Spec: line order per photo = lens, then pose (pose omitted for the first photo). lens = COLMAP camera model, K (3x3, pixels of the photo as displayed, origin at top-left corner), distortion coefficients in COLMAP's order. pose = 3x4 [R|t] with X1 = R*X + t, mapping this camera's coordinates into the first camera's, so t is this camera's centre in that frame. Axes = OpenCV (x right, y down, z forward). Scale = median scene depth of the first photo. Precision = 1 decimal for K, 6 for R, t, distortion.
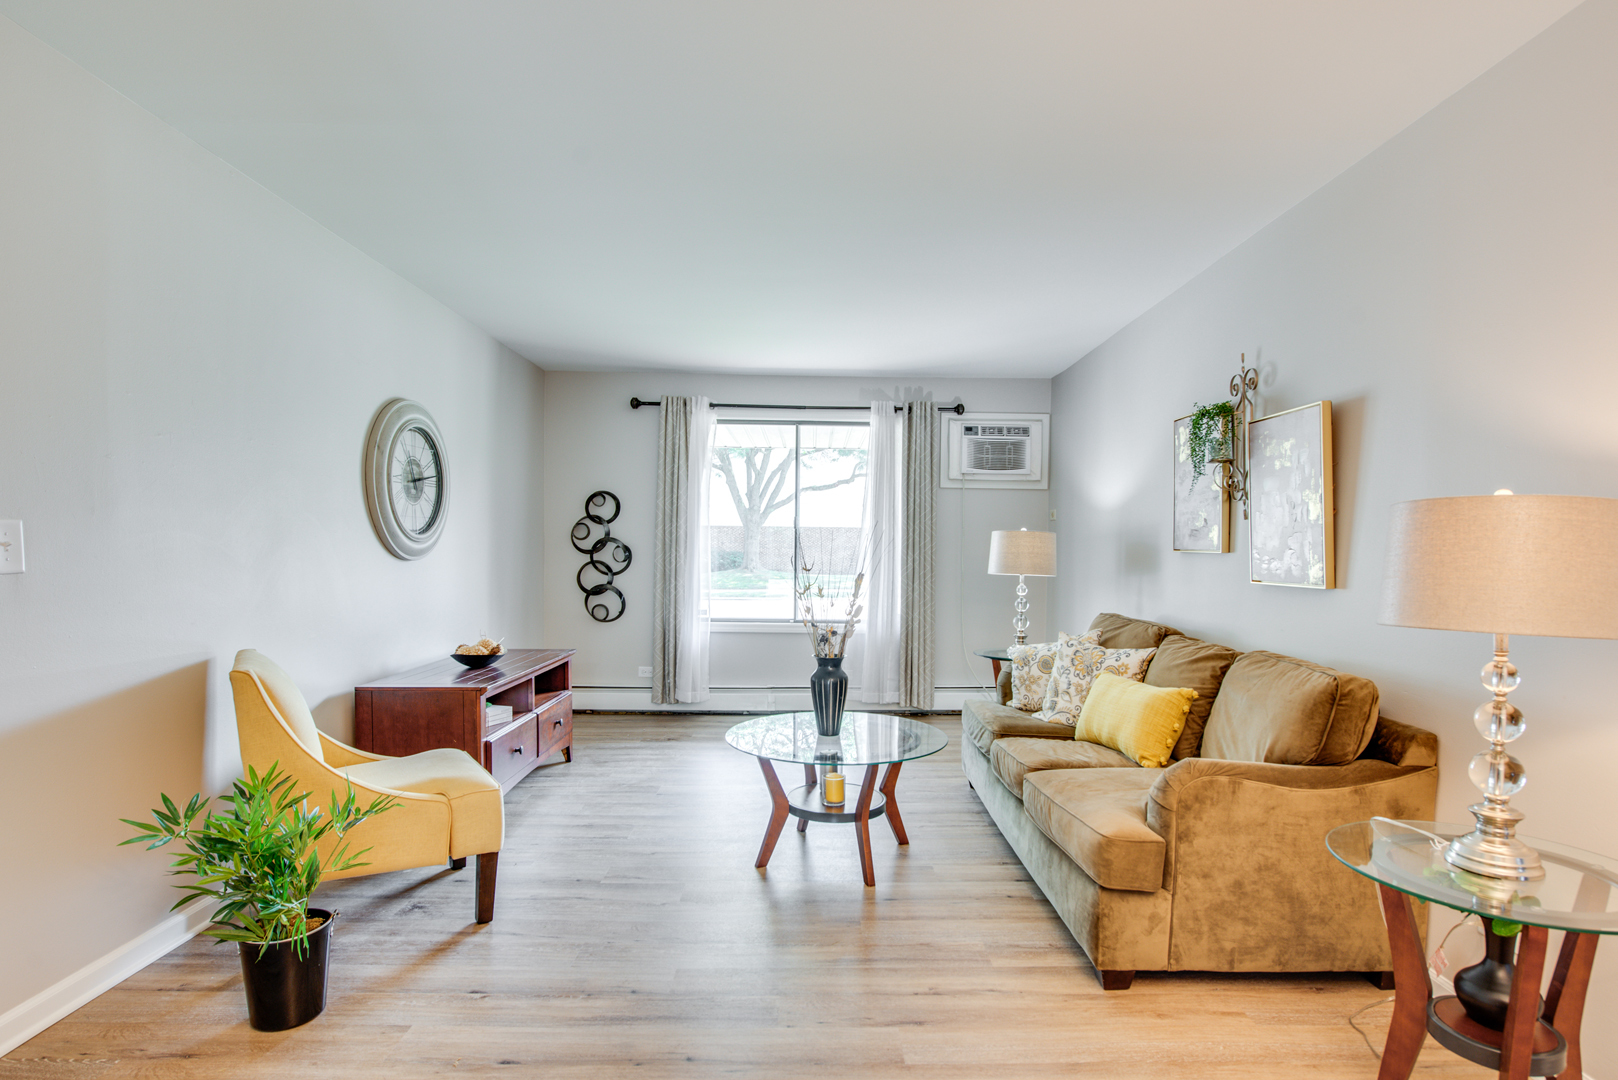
lens RADIAL K [[800.0, 0, 812.5], [0, 800.0, 578.6], [0, 0, 1]] dist [-0.002407, -0.000068]
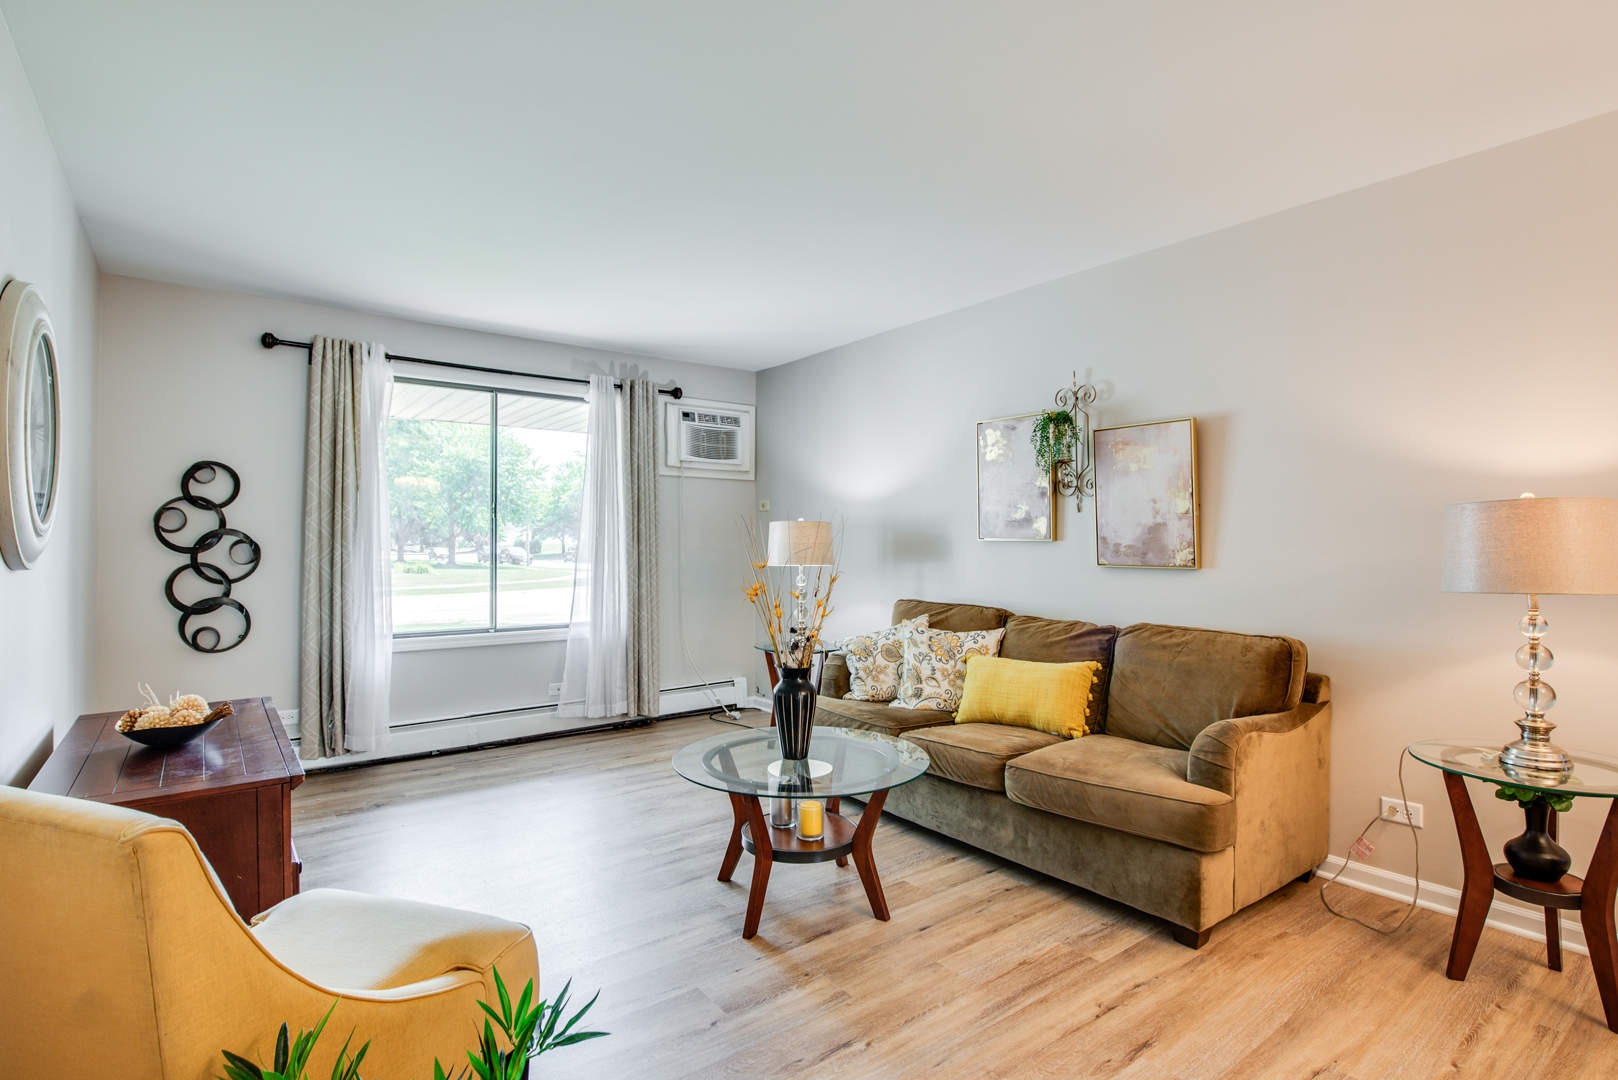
lens RADIAL K [[796.1, 0, 810.5], [0, 796.1, 539.0], [0, 0, 1]] dist [-0.005085, -0.005078]
pose [[0.812242, -0.009541, 0.583242, -0.243414], [0.031675, 0.999112, -0.027768, -0.007893], [-0.582460, 0.041028, 0.811824, 0.151750]]
